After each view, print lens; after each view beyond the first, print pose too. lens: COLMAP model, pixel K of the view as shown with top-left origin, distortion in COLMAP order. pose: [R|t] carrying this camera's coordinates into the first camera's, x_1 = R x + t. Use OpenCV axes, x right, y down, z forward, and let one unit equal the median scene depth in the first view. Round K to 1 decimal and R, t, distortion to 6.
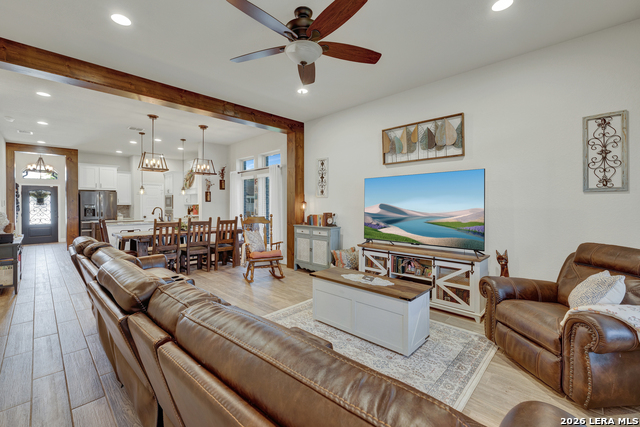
lens RADIAL K [[276.7, 0, 316.2], [0, 276.7, 204.3], [0, 0, 1]] dist [-0.000236, 0.000090]
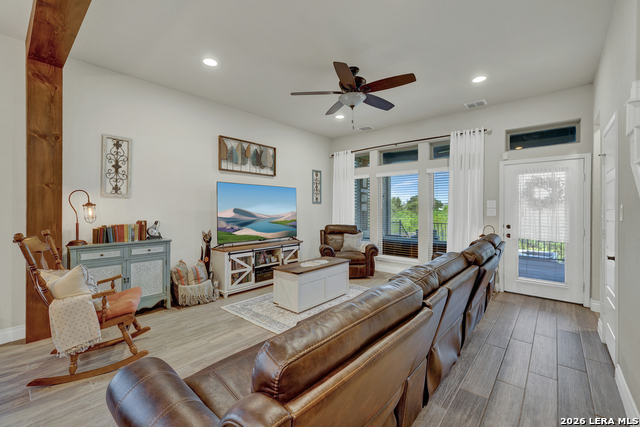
lens RADIAL K [[271.0, 0, 315.4], [0, 271.0, 209.2], [0, 0, 1]] dist [-0.018561, 0.000368]
pose [[-0.056398, -0.000135, 0.998408, -0.844593], [-0.001909, 0.999998, 0.000028, 0.001456], [-0.998407, -0.001904, -0.056399, 0.776715]]
